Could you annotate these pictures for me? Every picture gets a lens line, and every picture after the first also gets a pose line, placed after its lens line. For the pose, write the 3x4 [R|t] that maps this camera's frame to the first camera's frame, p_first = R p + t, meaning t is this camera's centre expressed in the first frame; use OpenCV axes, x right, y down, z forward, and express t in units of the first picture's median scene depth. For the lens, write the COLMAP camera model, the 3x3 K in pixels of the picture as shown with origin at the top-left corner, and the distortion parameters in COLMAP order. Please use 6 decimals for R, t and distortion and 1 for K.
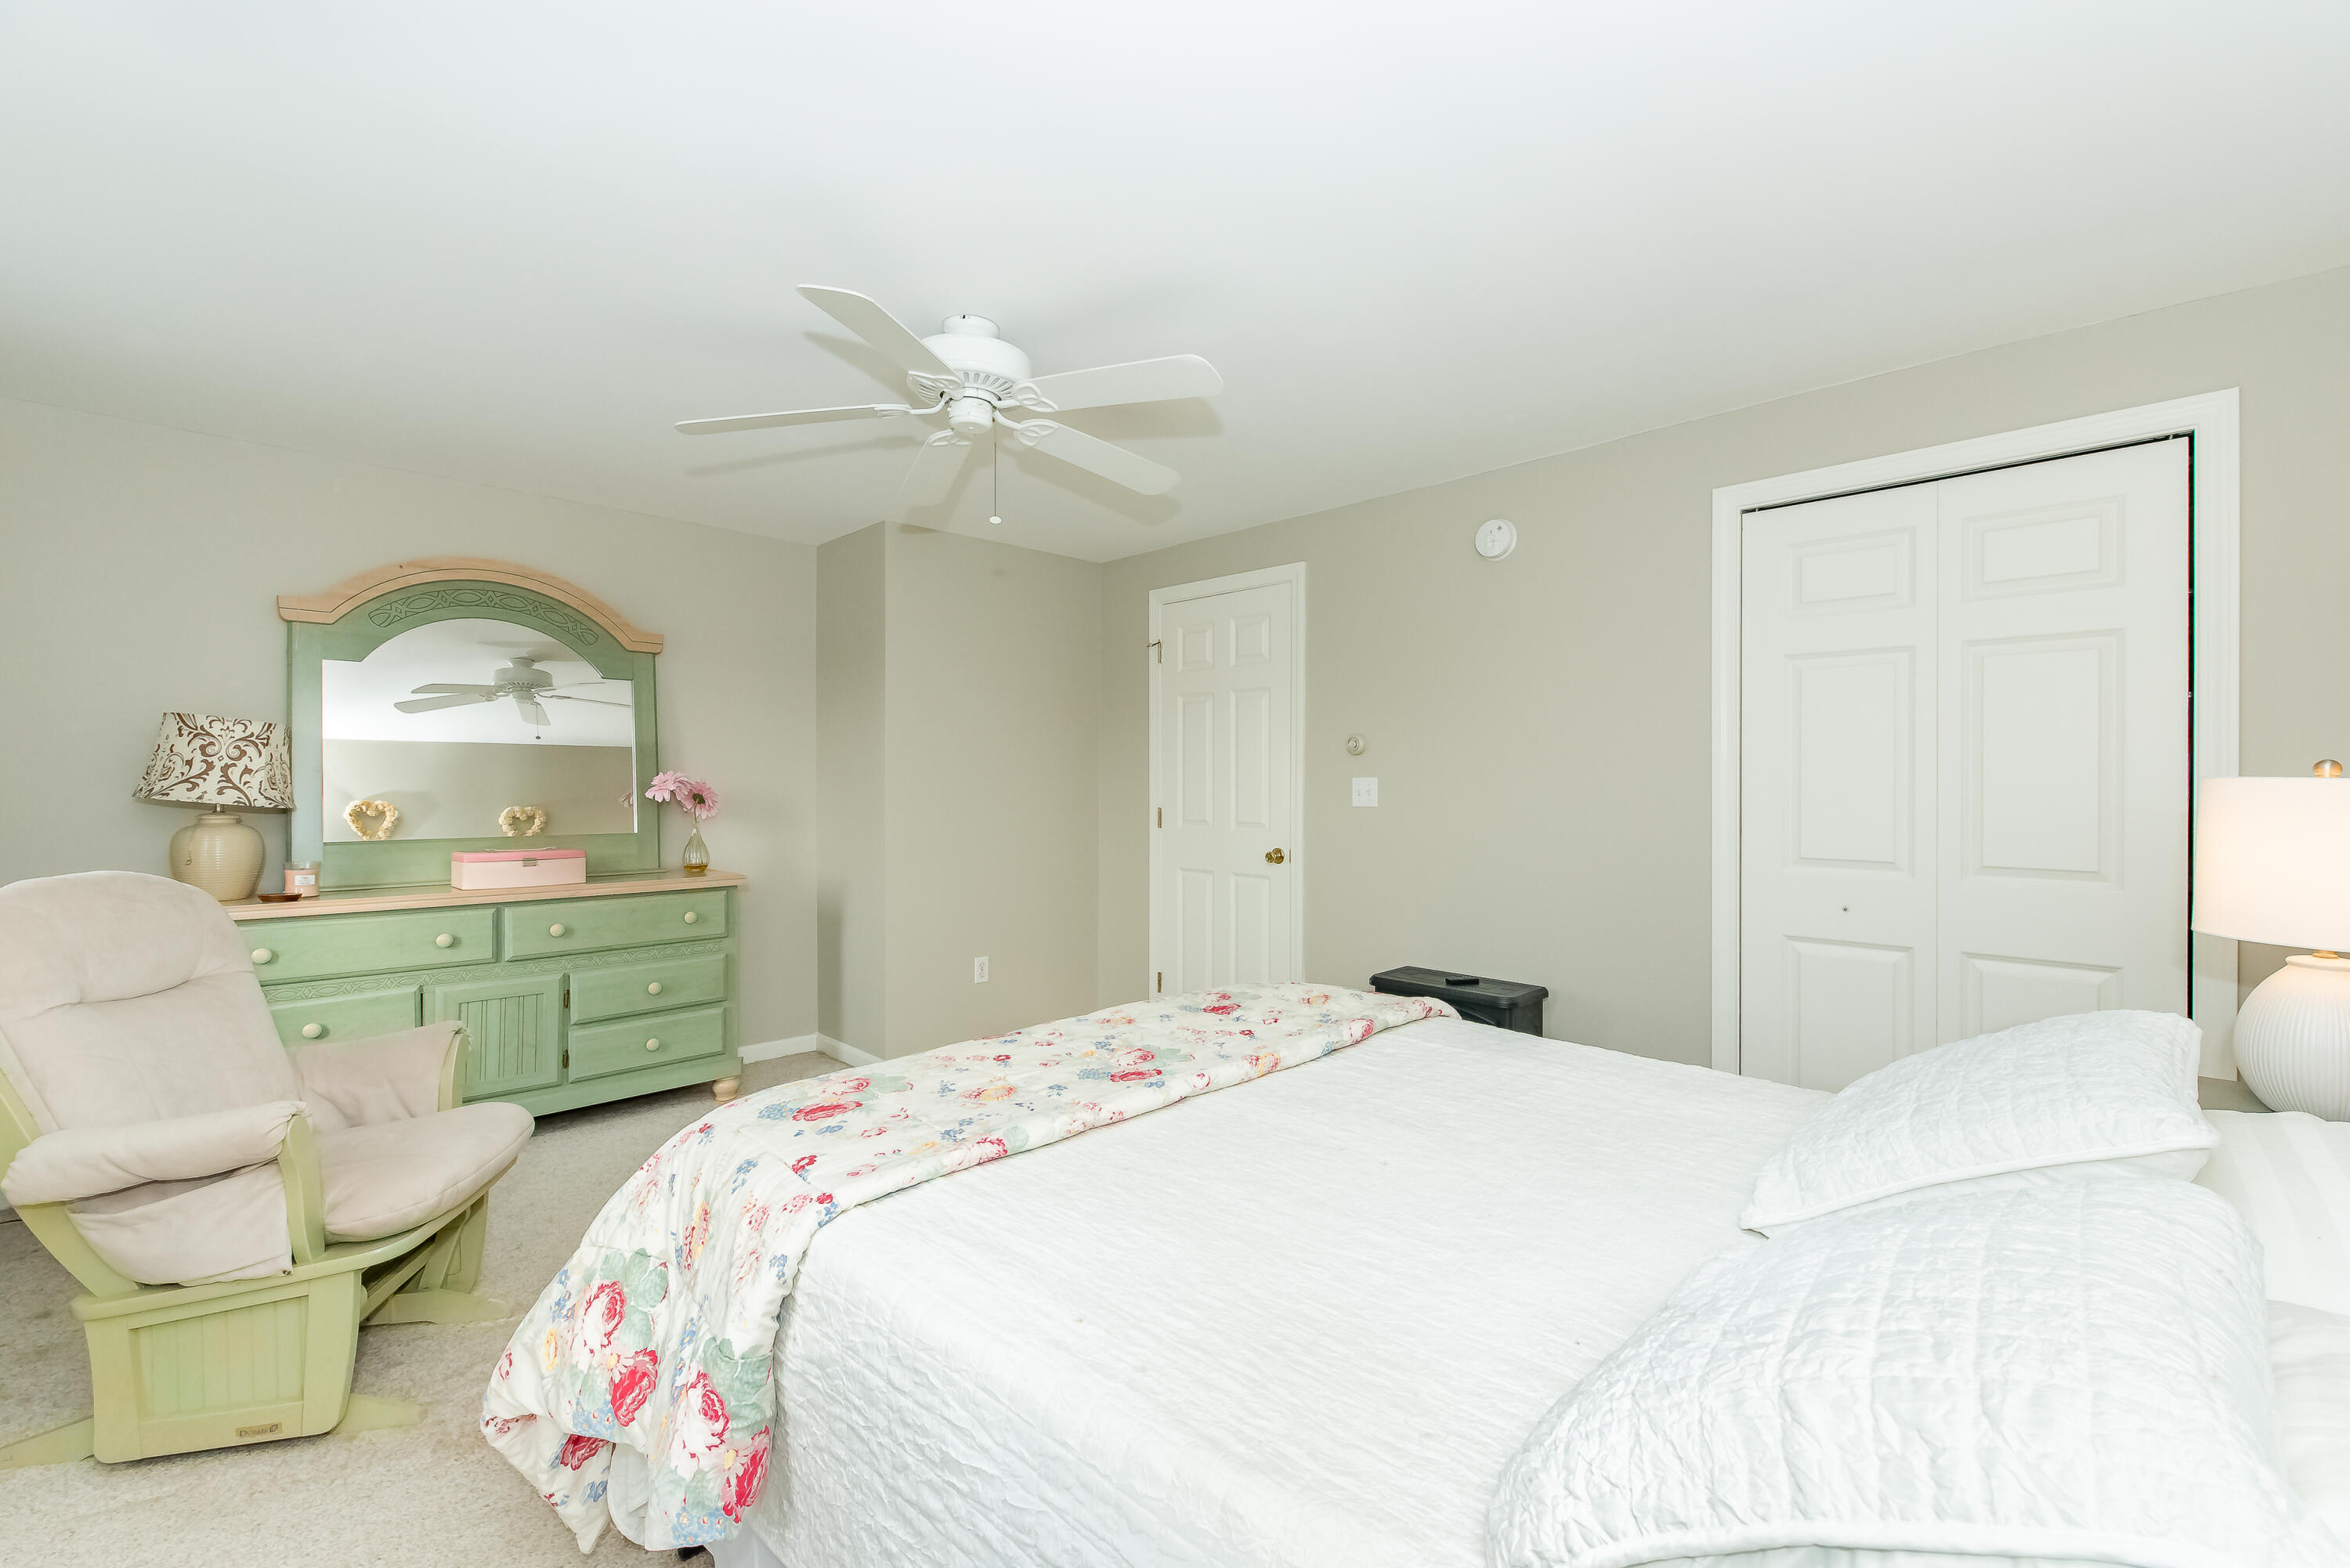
lens RADIAL K [[1003.3, 0, 1175.0], [0, 1003.3, 784.0], [0, 0, 1]] dist [-0.000749, -0.000310]
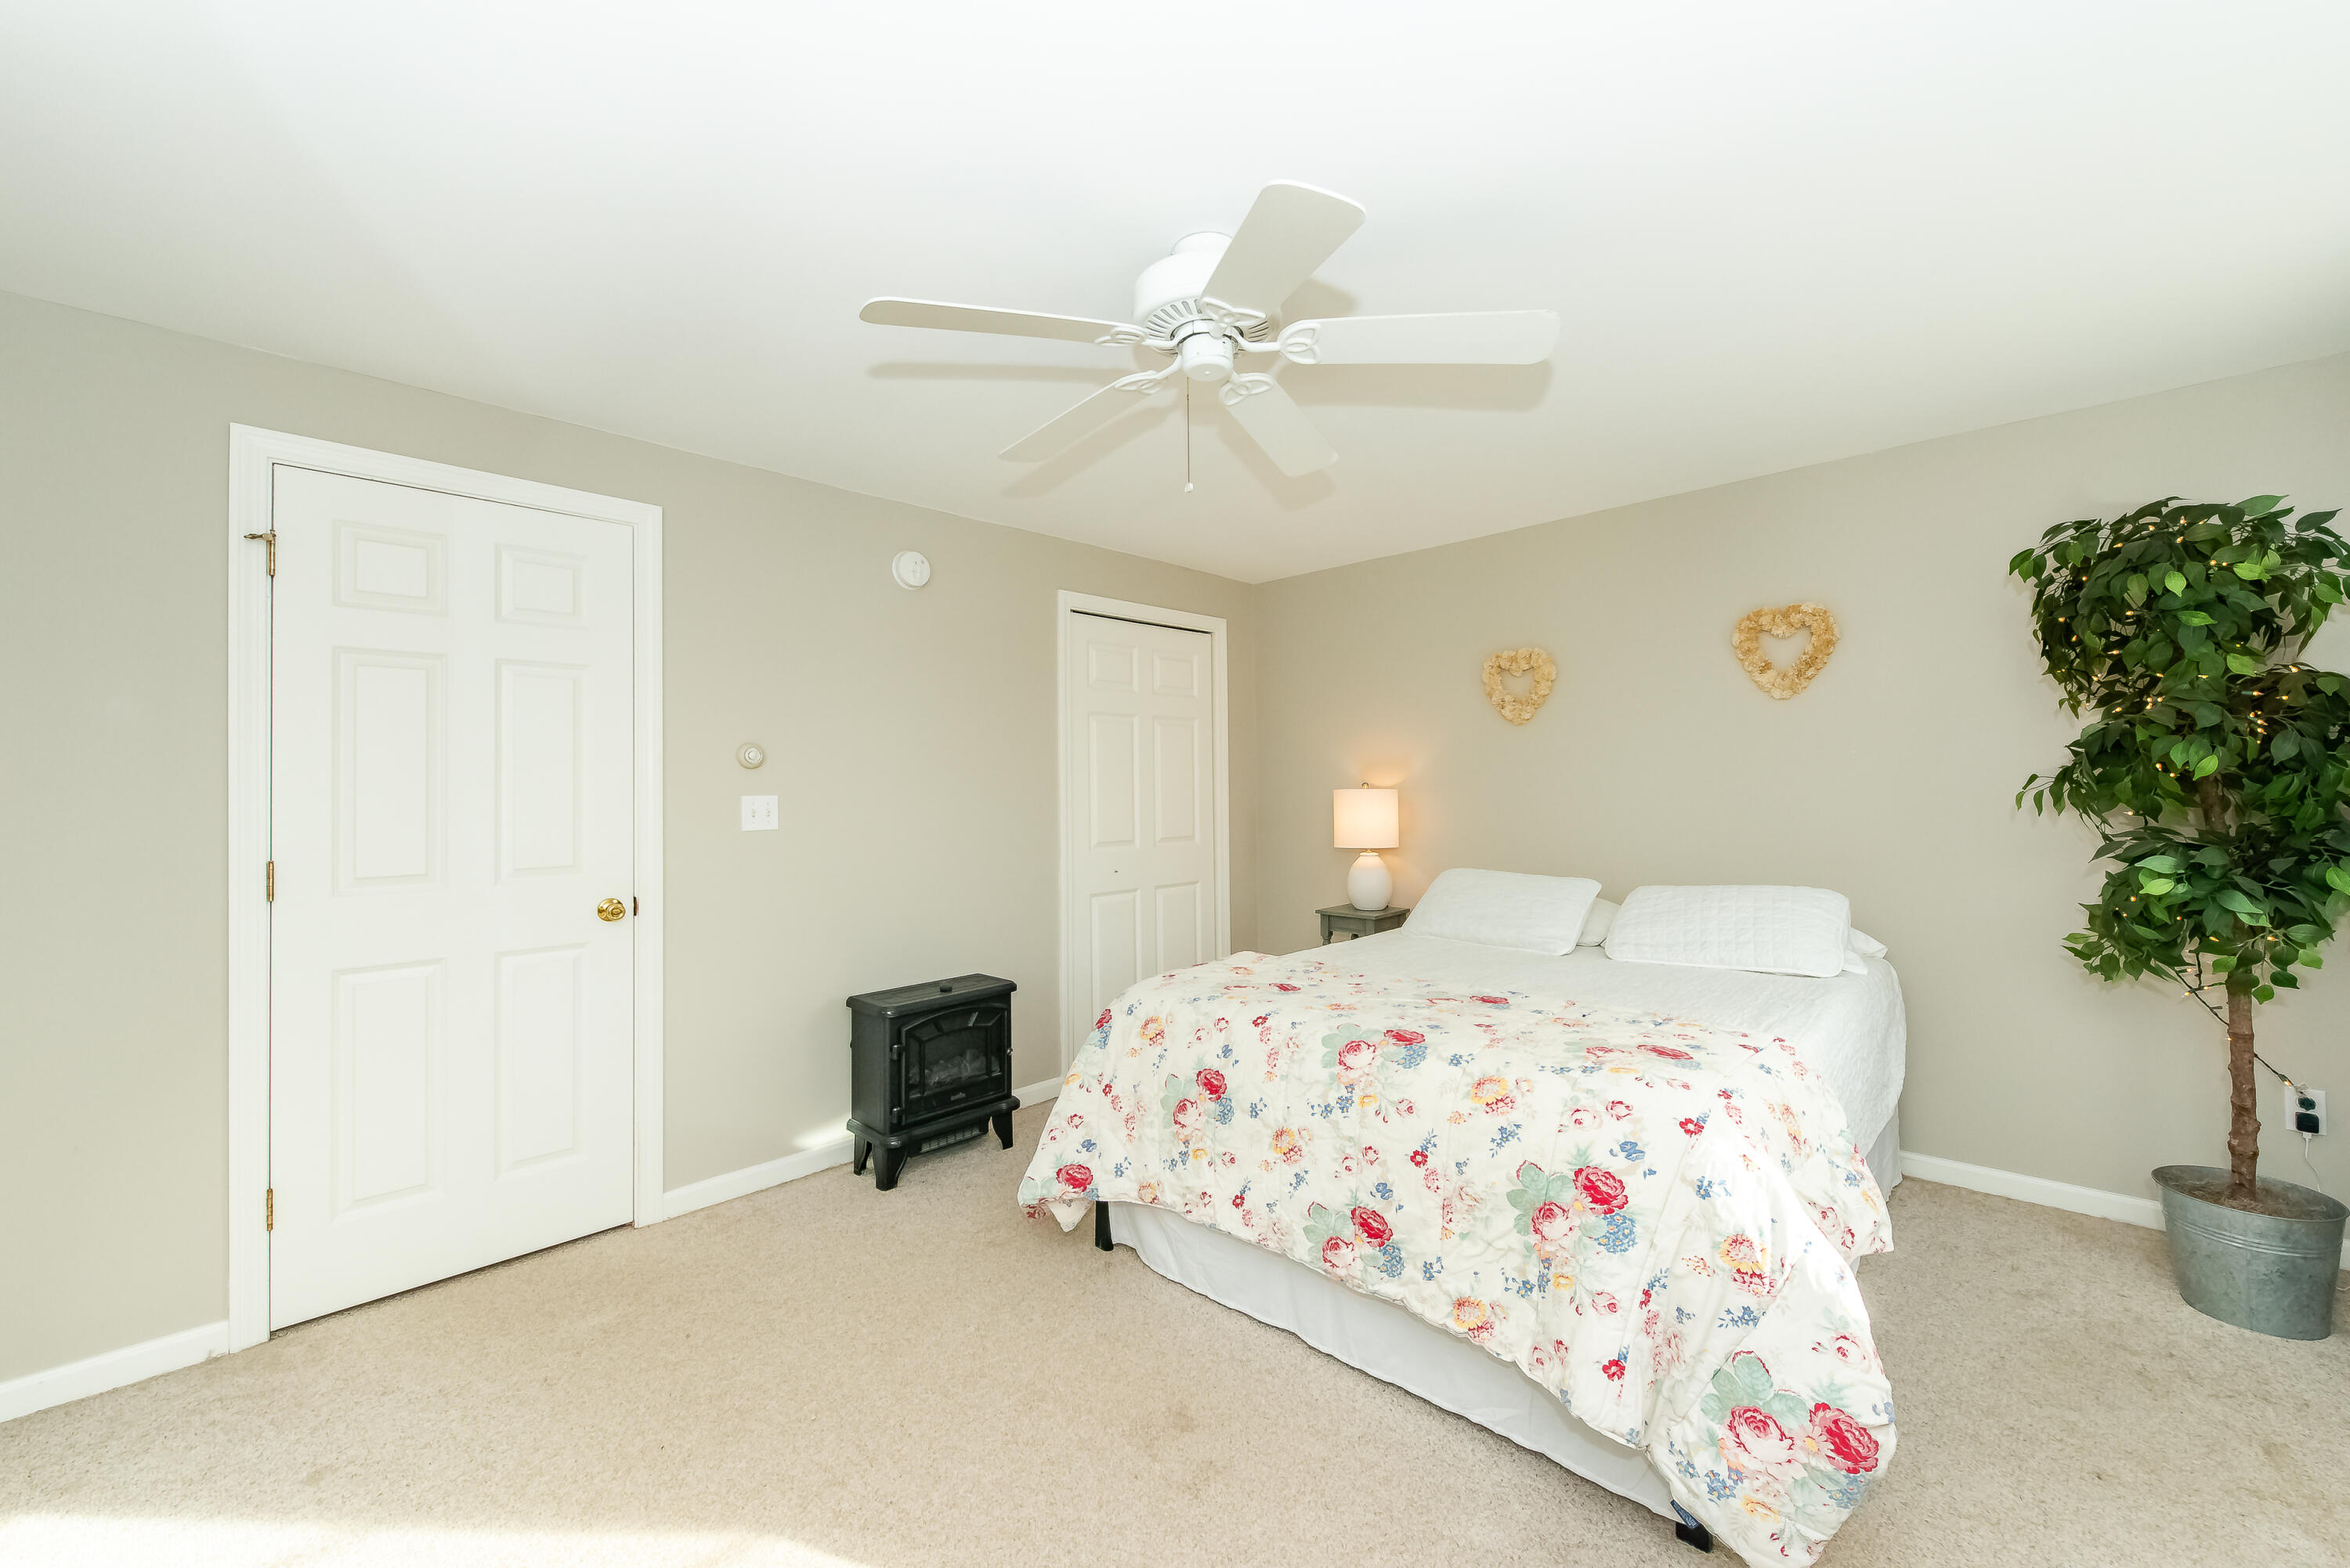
lens RADIAL K [[915.0, 0, 1175.0], [0, 915.0, 784.0], [0, 0, 1]] dist [0.001060, 0.000045]
pose [[-0.041581, -0.009702, 0.999088, -0.590721], [0.007811, 0.999919, 0.010035, -0.020915], [-0.999105, 0.008221, -0.041502, 0.677889]]
